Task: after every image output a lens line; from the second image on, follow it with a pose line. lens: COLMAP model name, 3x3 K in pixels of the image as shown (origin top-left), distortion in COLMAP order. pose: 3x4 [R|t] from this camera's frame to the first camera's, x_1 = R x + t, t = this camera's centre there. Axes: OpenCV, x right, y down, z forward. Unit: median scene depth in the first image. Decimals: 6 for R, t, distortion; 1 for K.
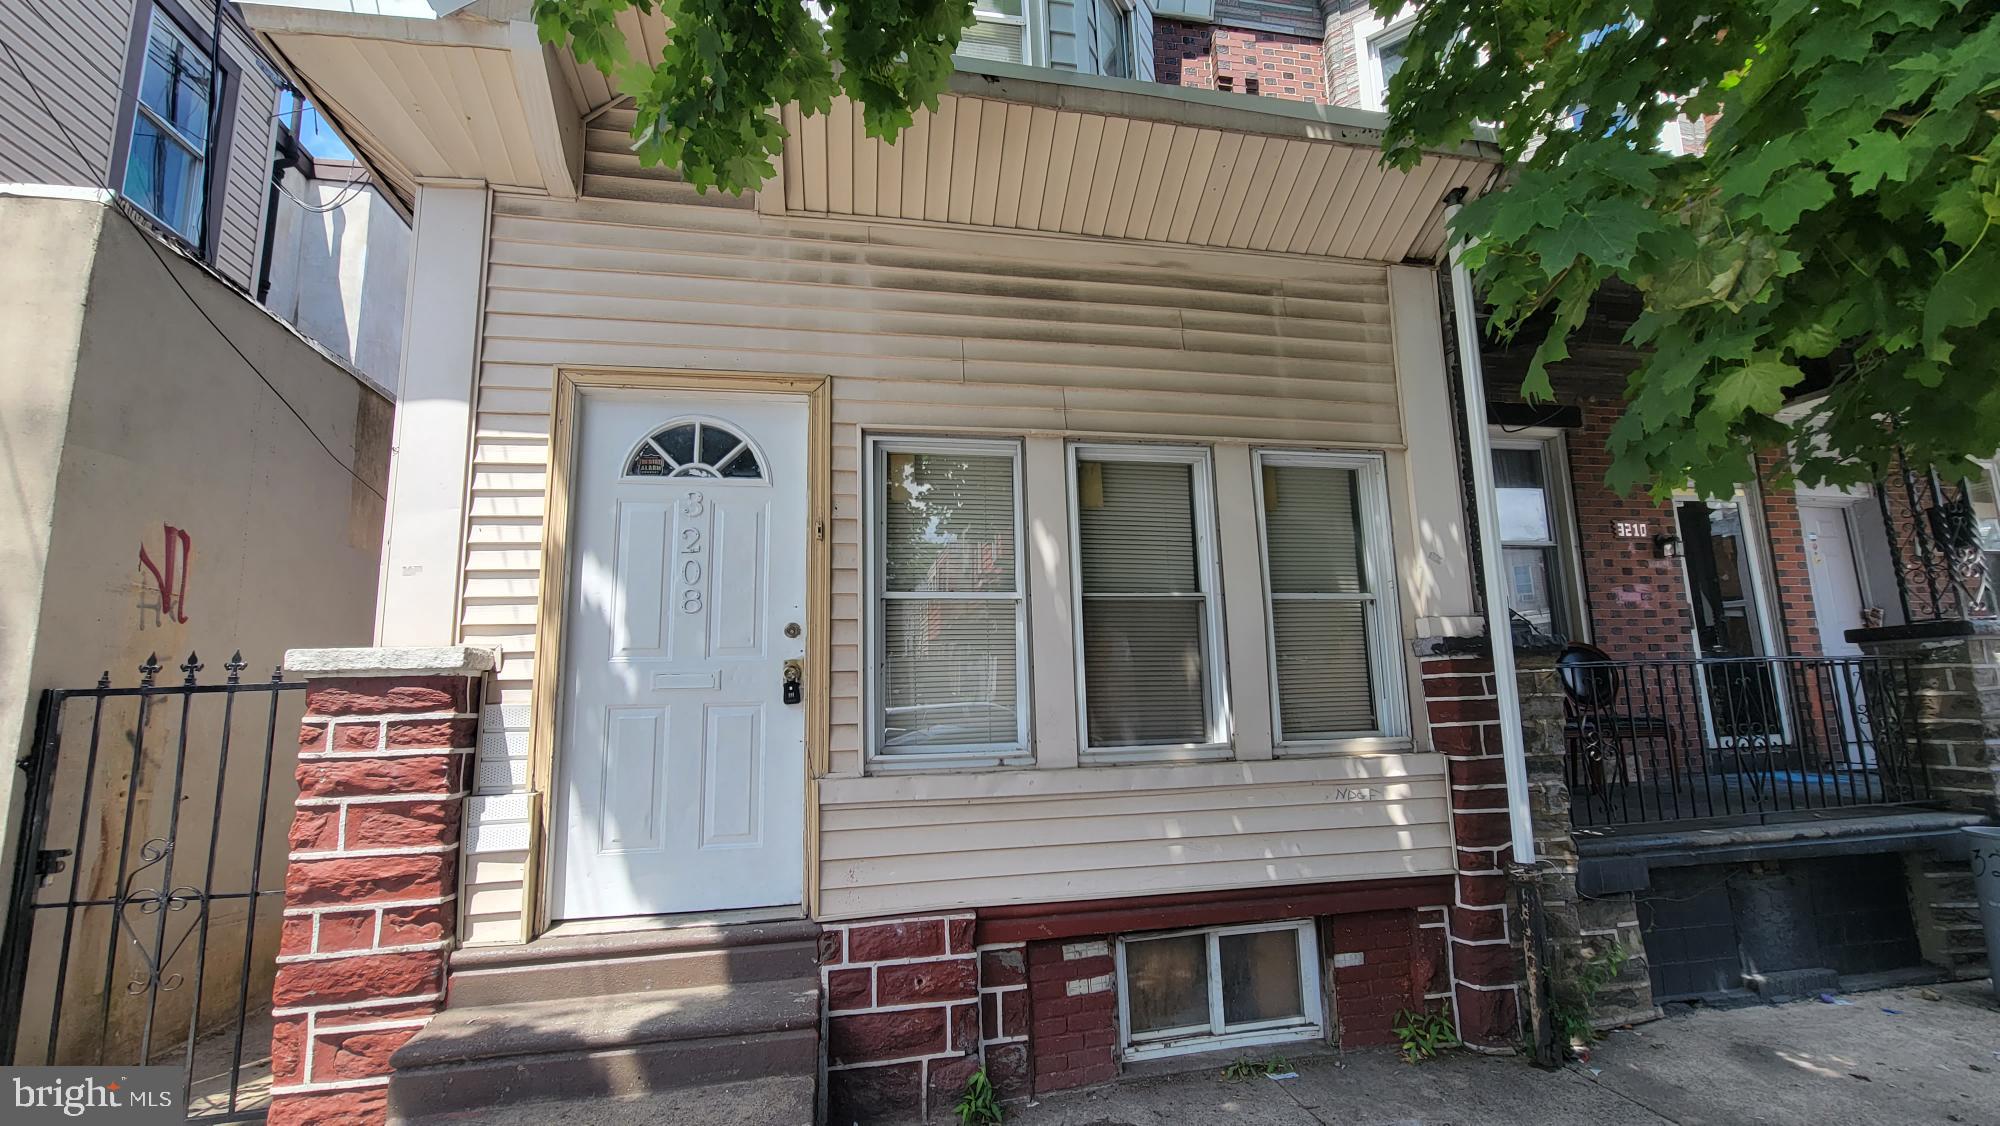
lens RADIAL K [[819.8, 0, 993.5], [0, 819.8, 571.1], [0, 0, 1]] dist [-0.000959, 0.000023]
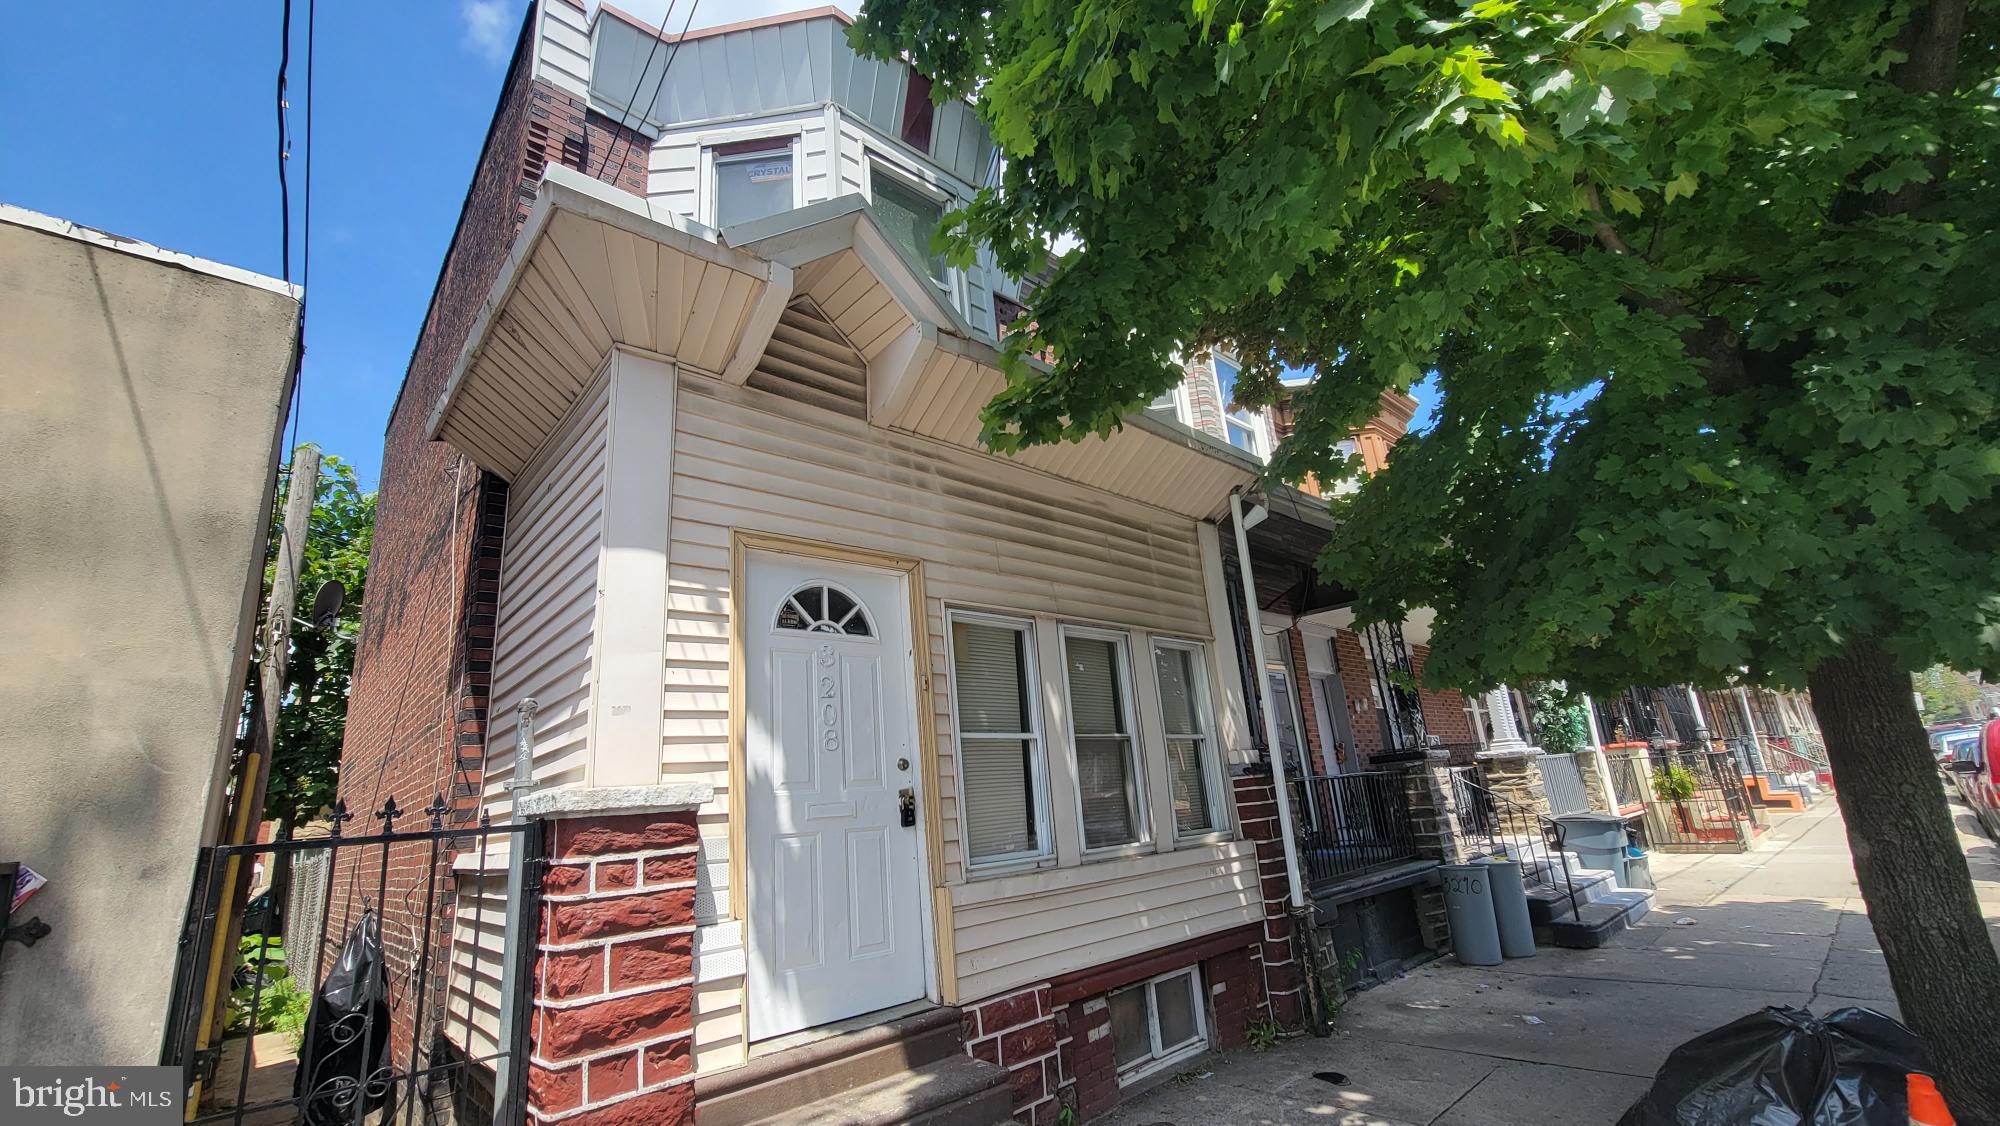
lens RADIAL K [[819.8, 0, 1005.6], [0, 819.8, 568.8], [0, 0, 1]] dist [-0.000959, 0.000023]
pose [[0.851278, 0.108933, 0.513283, -0.770402], [-0.026156, 0.985807, -0.165835, -0.016232], [-0.524063, 0.127747, 0.842045, -0.144146]]
